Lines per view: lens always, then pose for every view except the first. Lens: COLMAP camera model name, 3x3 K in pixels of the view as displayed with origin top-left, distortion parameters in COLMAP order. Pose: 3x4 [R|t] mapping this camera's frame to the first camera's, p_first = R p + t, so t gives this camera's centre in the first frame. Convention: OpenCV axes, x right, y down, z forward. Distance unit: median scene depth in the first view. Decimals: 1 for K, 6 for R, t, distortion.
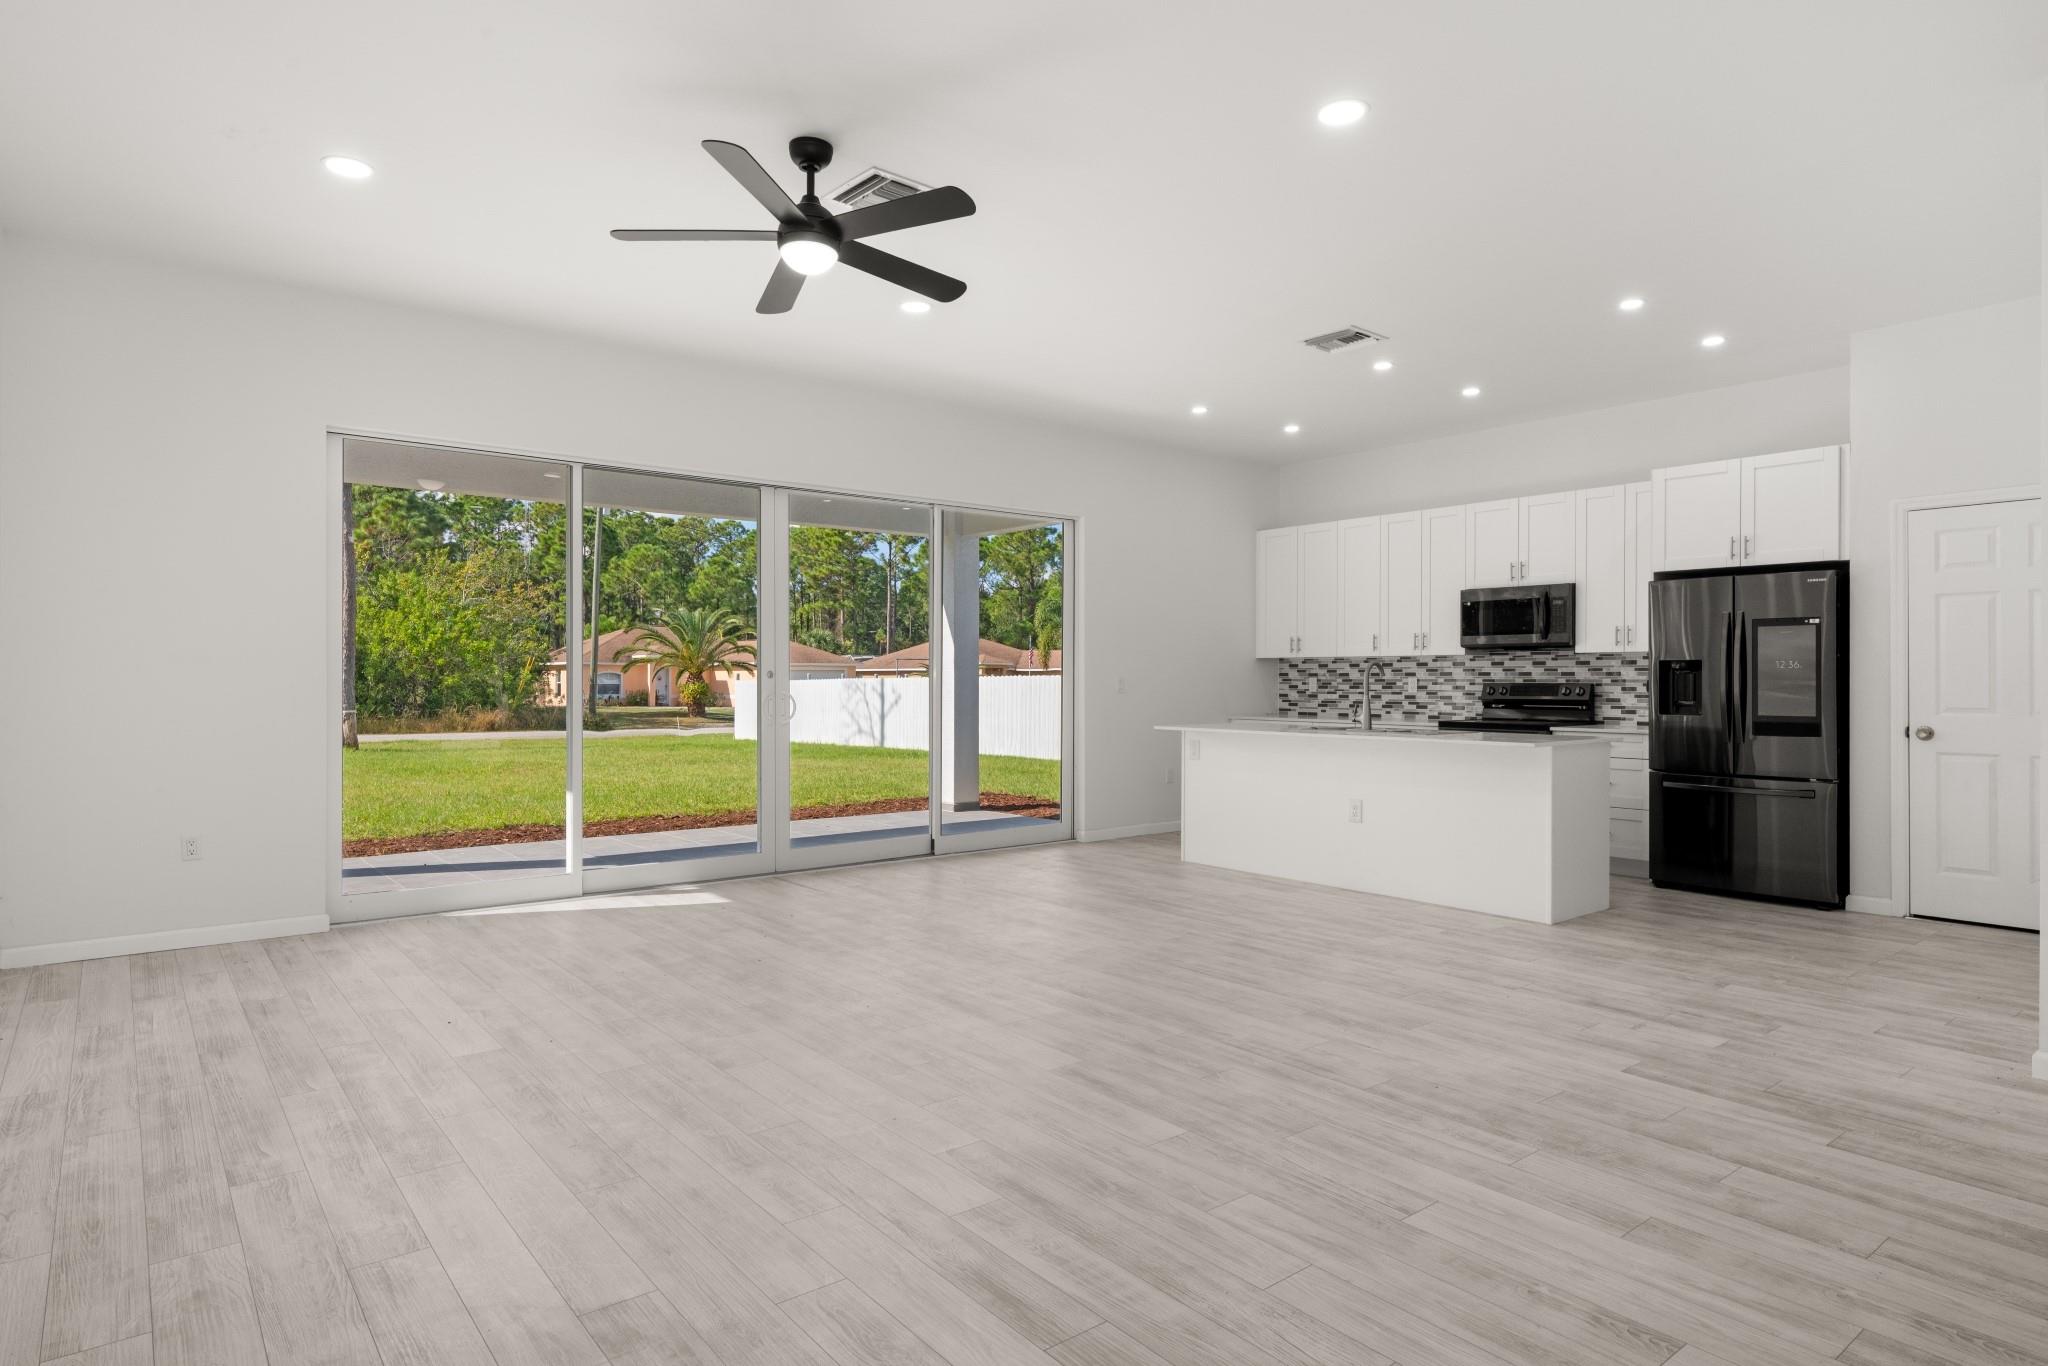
lens RADIAL K [[1155.3, 0, 999.3], [0, 1155.3, 679.5], [0, 0, 1]] dist [0.005067, -0.000420]
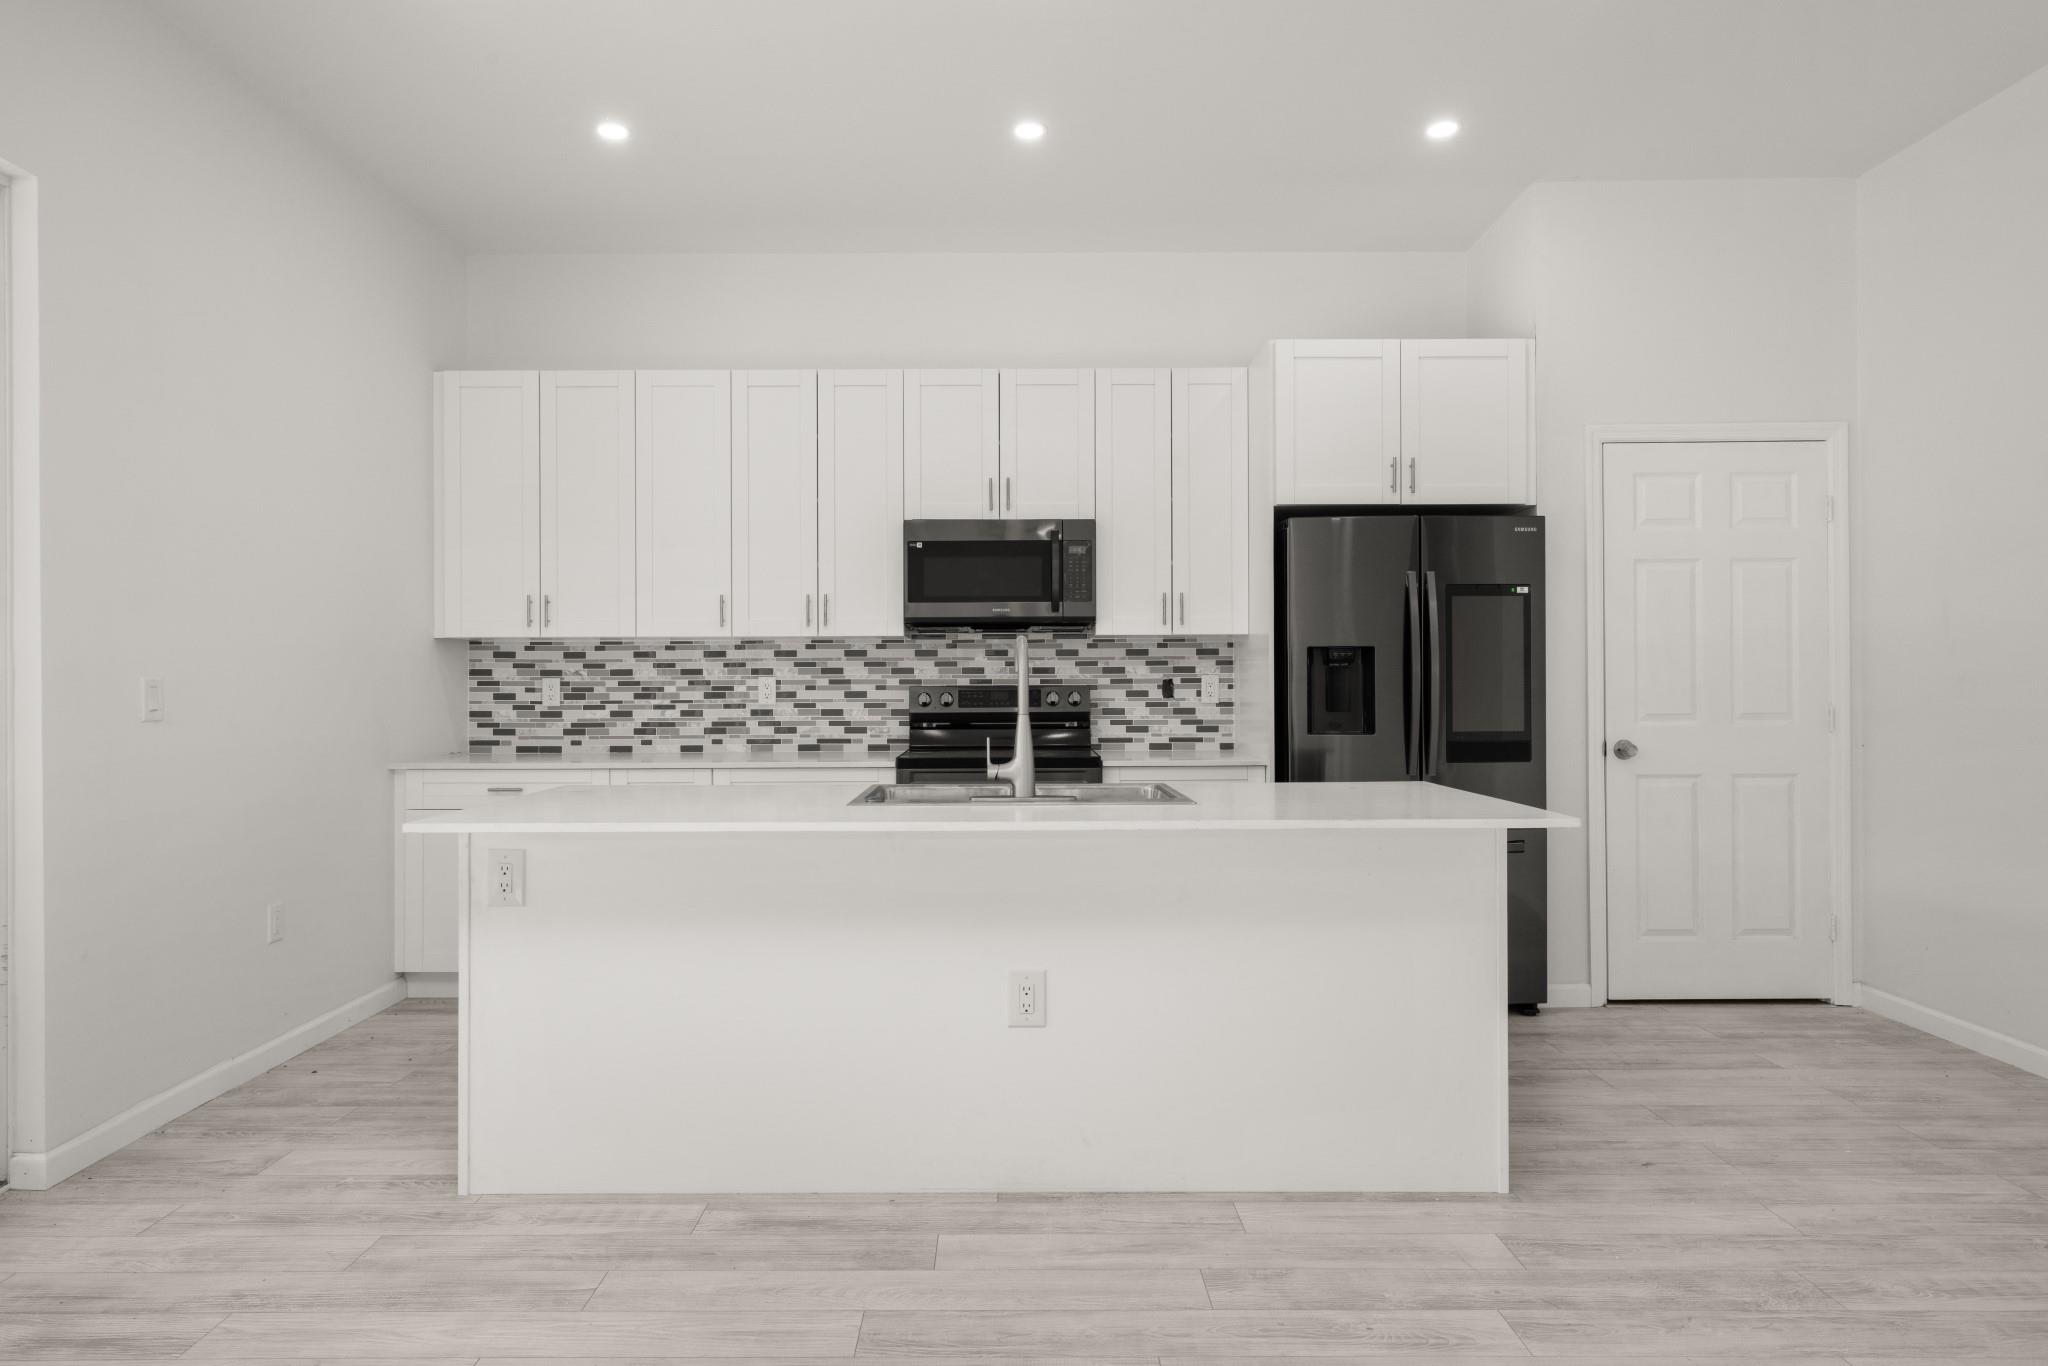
lens RADIAL K [[1197.4, 0, 1008.5], [0, 1197.4, 684.1], [0, 0, 1]] dist [0.004321, 0.002867]
pose [[0.617742, -0.005394, 0.786362, -0.025455], [0.005452, 0.999982, 0.002577, 0.000866], [-0.786362, 0.002695, 0.617760, 0.643721]]
